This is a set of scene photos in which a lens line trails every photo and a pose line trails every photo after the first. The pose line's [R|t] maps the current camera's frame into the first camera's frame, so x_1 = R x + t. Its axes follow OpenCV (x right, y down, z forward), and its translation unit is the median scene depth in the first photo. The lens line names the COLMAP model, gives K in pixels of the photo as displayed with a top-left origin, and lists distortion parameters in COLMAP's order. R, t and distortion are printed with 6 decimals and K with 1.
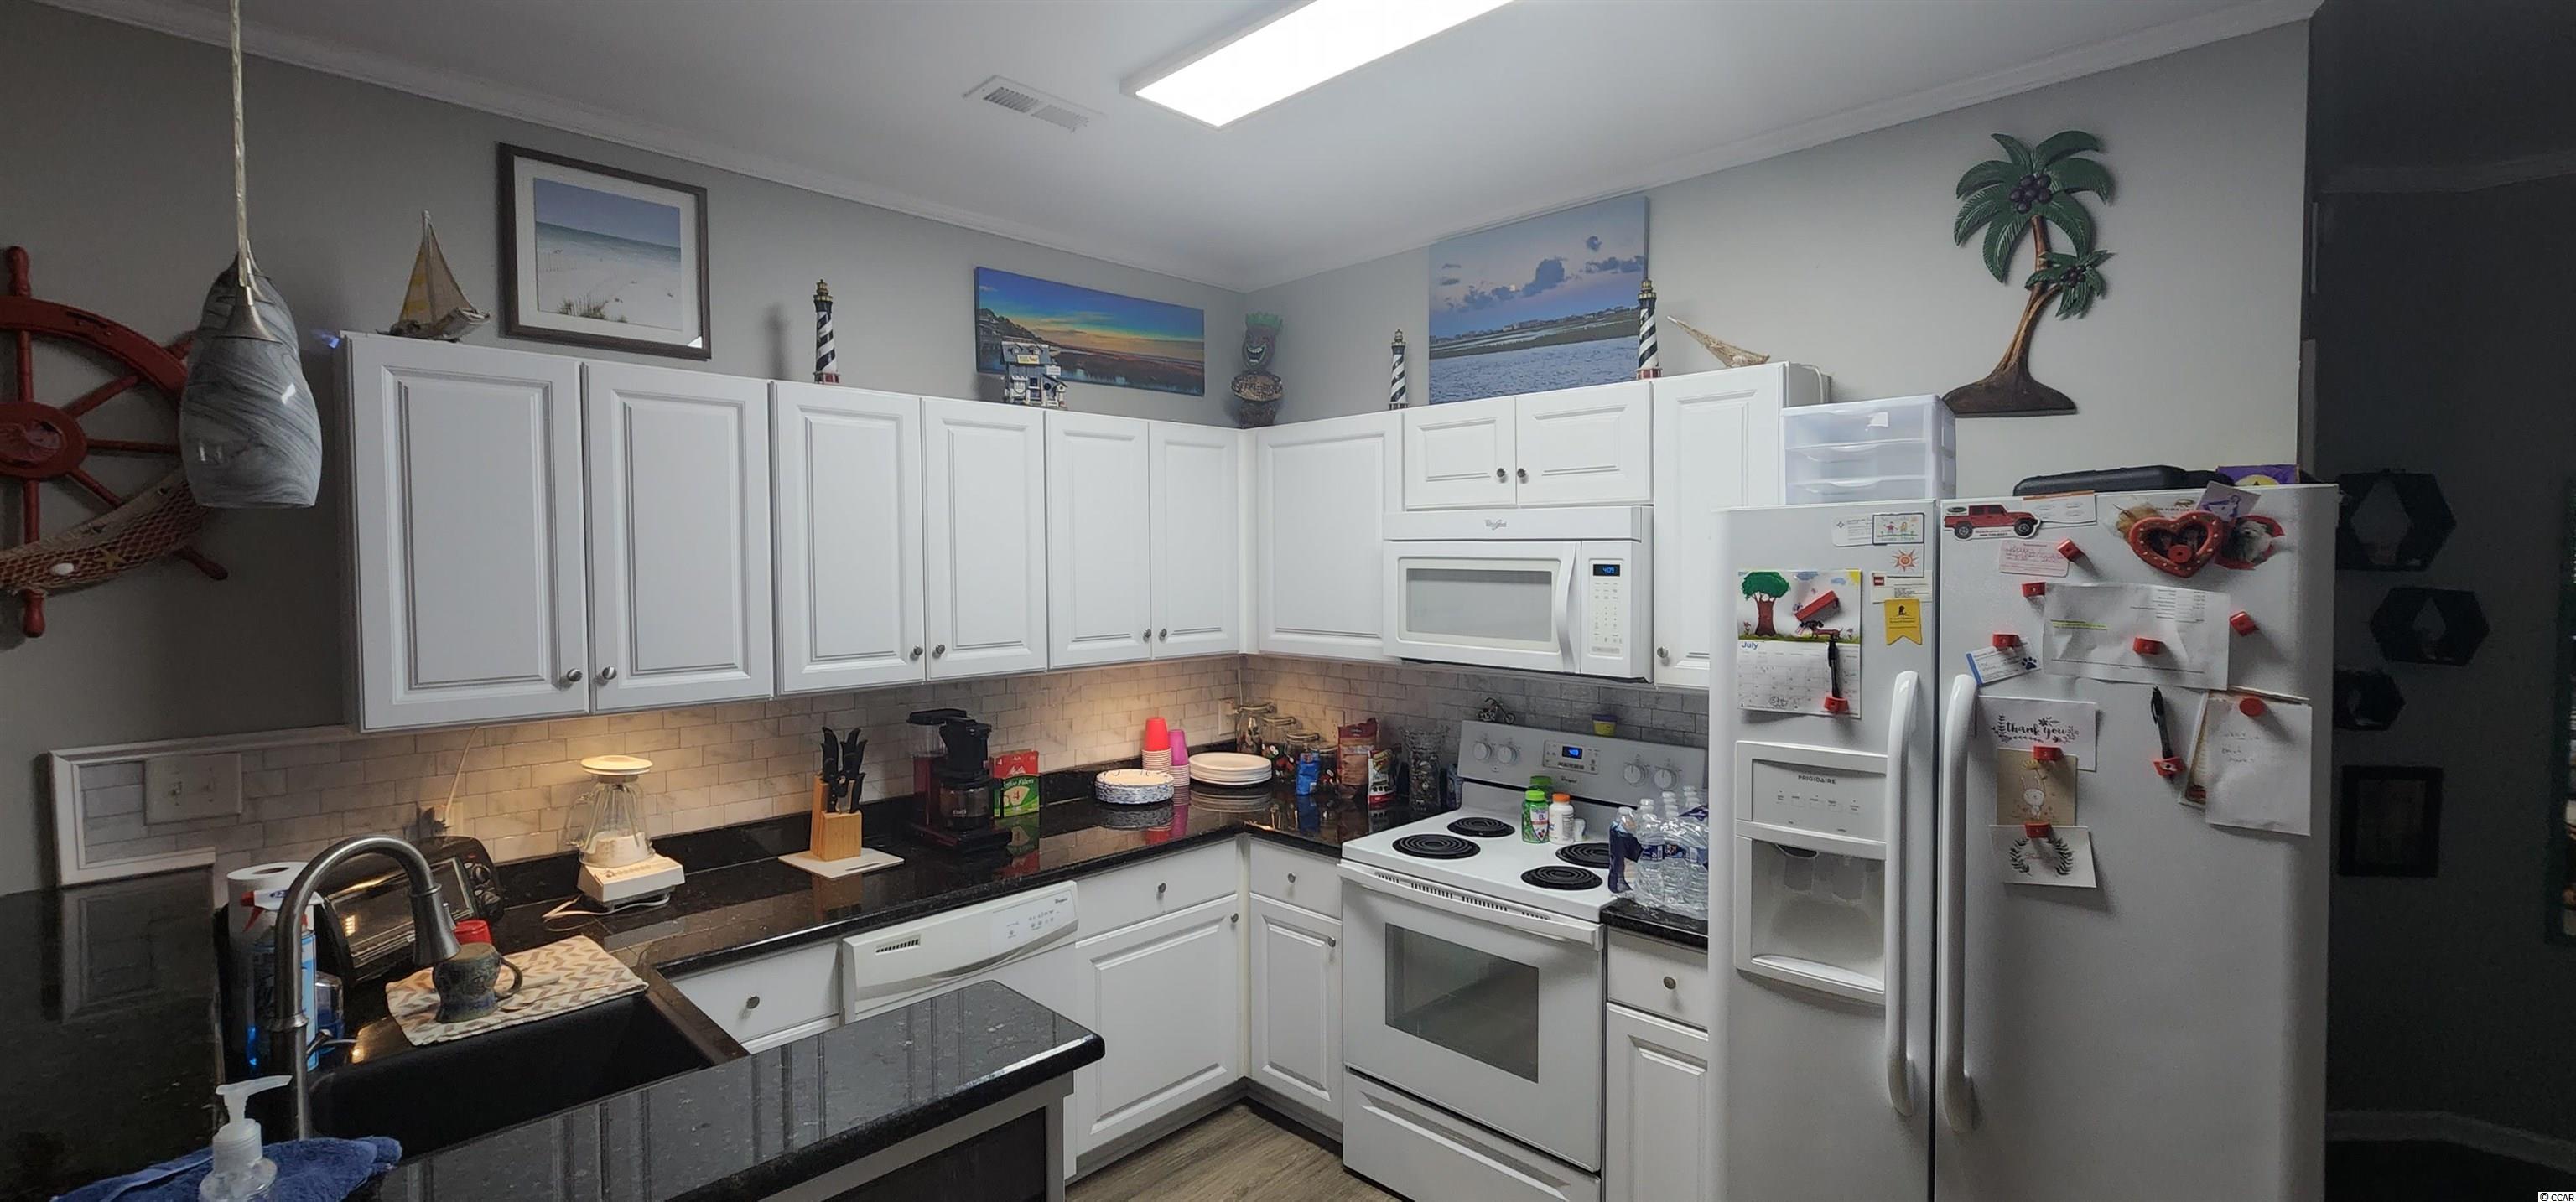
lens RADIAL K [[1064.2, 0, 1285.0], [0, 1064.2, 581.2], [0, 0, 1]] dist [-0.000775, 0.000012]
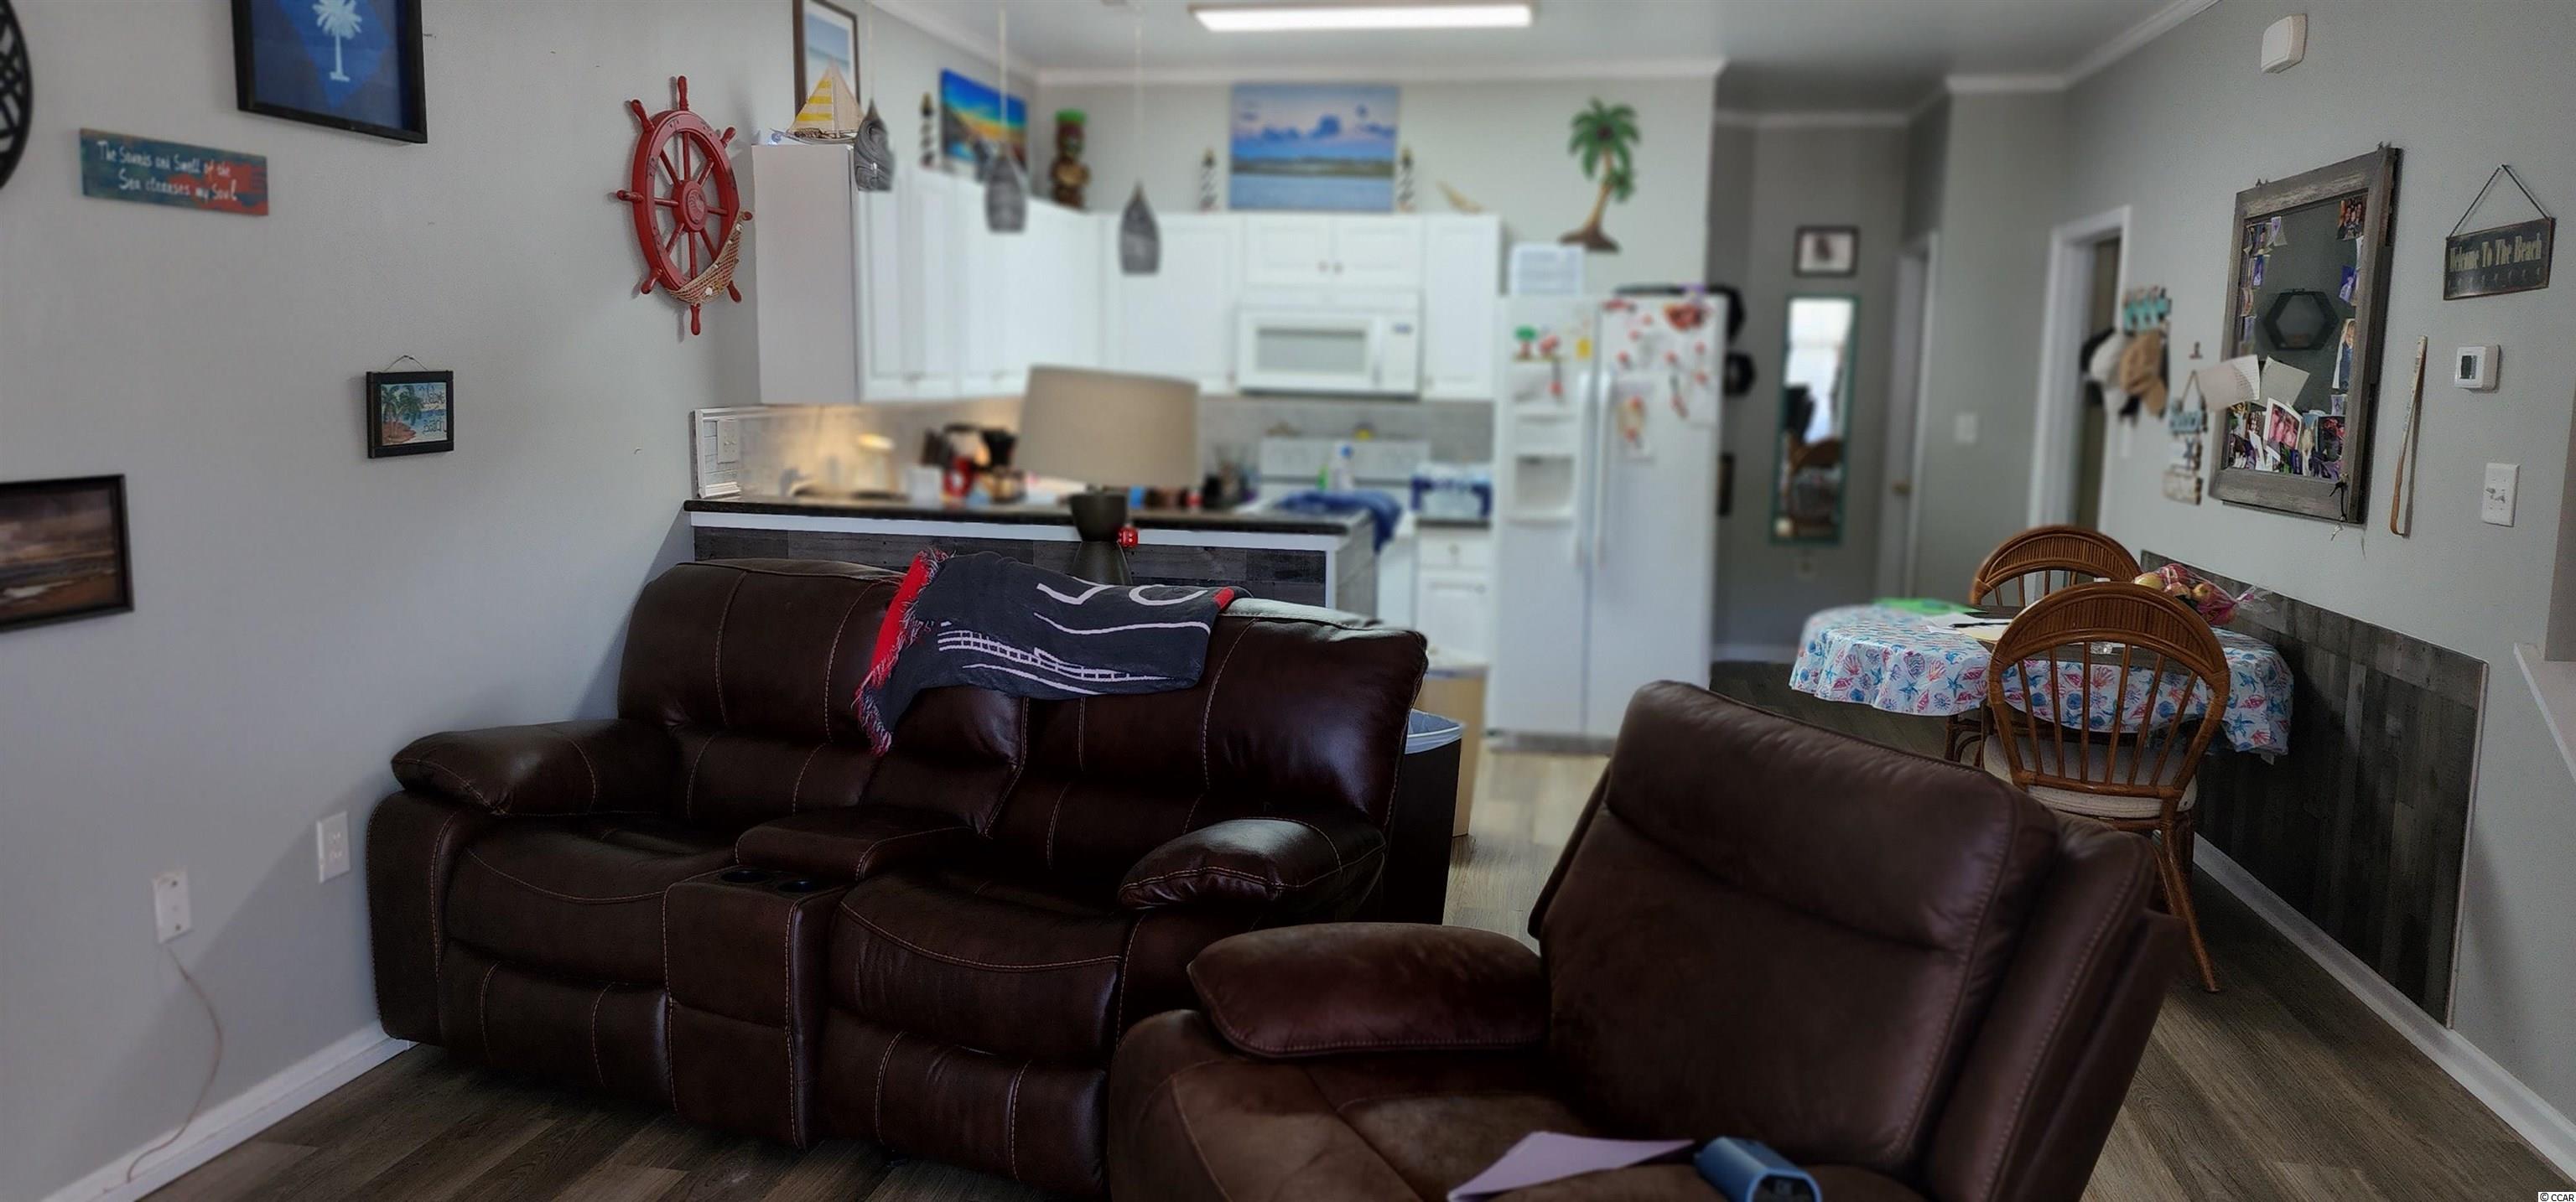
lens RADIAL K [[1779.8, 0, 1288.0], [0, 1779.8, 601.0], [0, 0, 1]] dist [0.087550, 0.000130]
pose [[0.822597, -0.057216, 0.565738, -1.637535], [-0.007323, 0.993776, 0.111154, 0.116071], [-0.568577, -0.095578, 0.817059, -1.391377]]
